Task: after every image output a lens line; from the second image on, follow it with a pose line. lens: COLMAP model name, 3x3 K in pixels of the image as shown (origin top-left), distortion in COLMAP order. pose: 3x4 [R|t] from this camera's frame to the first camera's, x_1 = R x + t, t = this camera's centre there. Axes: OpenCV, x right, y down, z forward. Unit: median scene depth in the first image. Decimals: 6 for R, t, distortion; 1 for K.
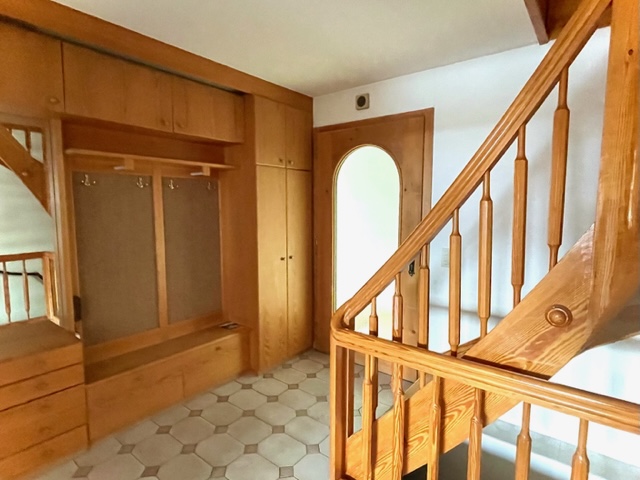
lens RADIAL K [[350.8, 0, 320.0], [0, 350.8, 240.0], [0, 0, 1]] dist [0.001179, 0.000244]
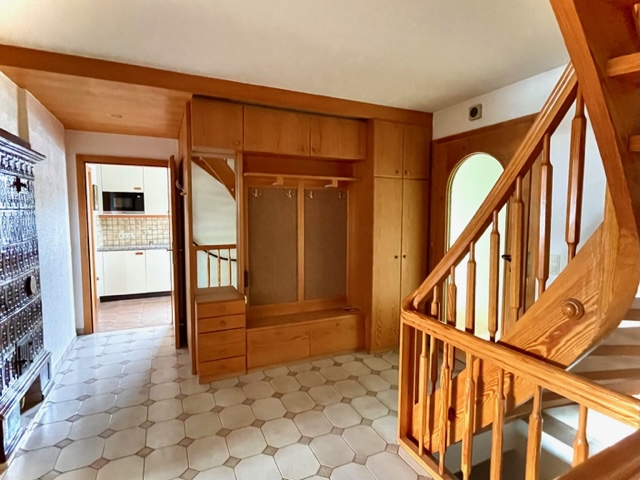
lens RADIAL K [[350.8, 0, 320.0], [0, 350.8, 240.0], [0, 0, 1]] dist [0.001179, 0.000244]
pose [[0.883038, 0.038753, -0.467698, 0.248087], [-0.049942, 0.998685, -0.011543, 0.028745], [0.466636, 0.033551, 0.883813, -0.159401]]
